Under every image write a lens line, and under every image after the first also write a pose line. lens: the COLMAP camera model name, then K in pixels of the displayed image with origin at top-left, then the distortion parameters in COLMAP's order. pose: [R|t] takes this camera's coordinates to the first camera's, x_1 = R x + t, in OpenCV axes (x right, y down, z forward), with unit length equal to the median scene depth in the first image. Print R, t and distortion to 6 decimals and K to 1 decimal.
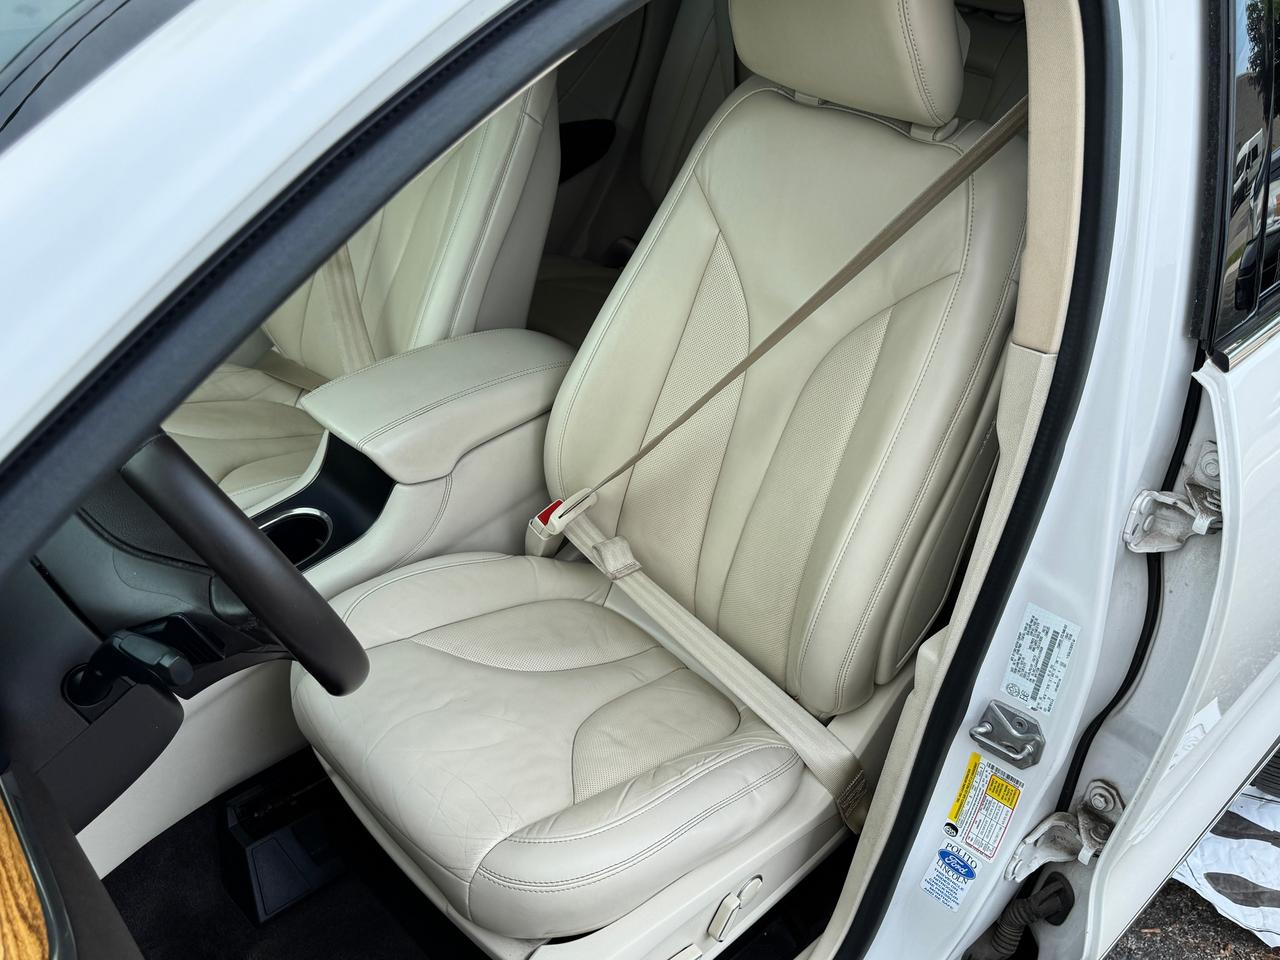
lens RADIAL K [[1101.8, 0, 641.3], [0, 1101.8, 473.9], [0, 0, 1]] dist [0.044171, -0.002662]
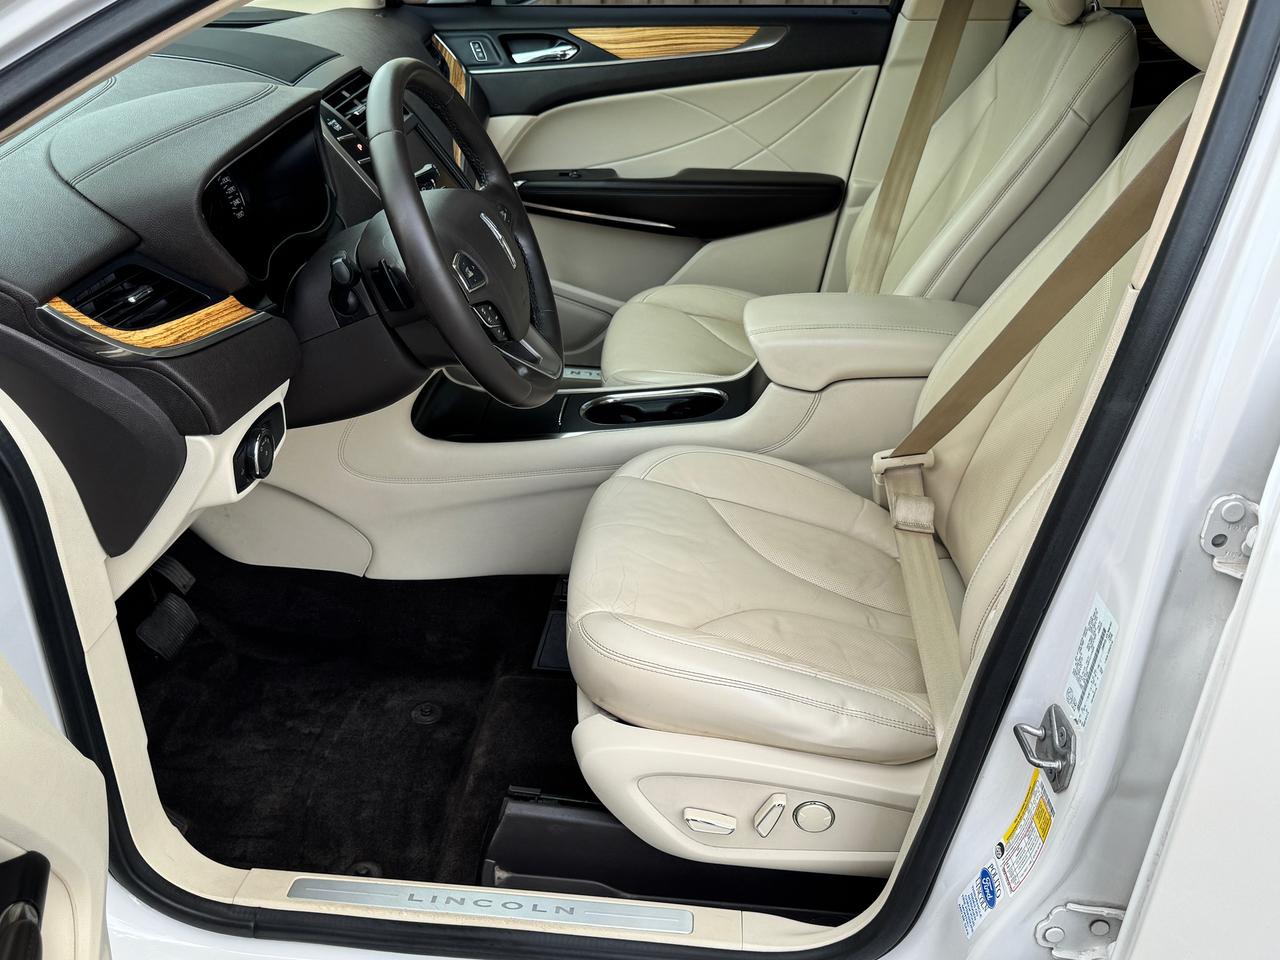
lens RADIAL K [[1227.4, 0, 637.0], [0, 1227.4, 482.0], [0, 0, 1]] dist [0.013046, 0.000000]
pose [[0.665815, 0.313460, -0.677078, 0.652080], [-0.393642, 0.918473, 0.038123, 0.125370], [0.633828, 0.241143, 0.734924, 0.024683]]
